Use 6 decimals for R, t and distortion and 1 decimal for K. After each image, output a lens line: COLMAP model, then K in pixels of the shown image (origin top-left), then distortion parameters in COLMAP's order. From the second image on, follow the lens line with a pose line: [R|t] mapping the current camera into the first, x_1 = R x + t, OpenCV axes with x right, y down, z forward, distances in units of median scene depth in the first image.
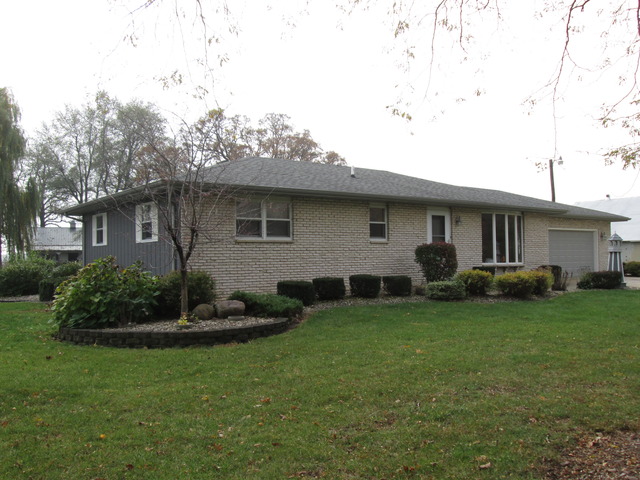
lens RADIAL K [[594.8, 0, 320.0], [0, 594.8, 240.0], [0, 0, 1]] dist [0.002175, 0.000570]
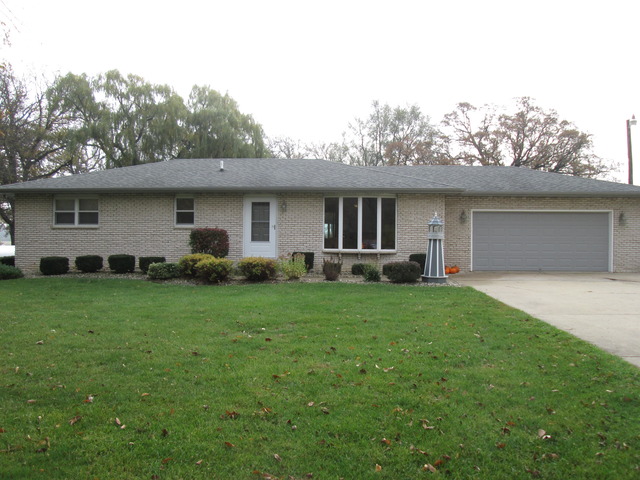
lens RADIAL K [[525.8, 0, 320.0], [0, 525.8, 240.0], [0, 0, 1]] dist [-0.031742, -0.000725]
pose [[0.753517, 0.013876, -0.657282, 1.012795], [0.006177, 0.999584, 0.028184, 0.000052], [0.657400, -0.025298, 0.753117, 0.423239]]
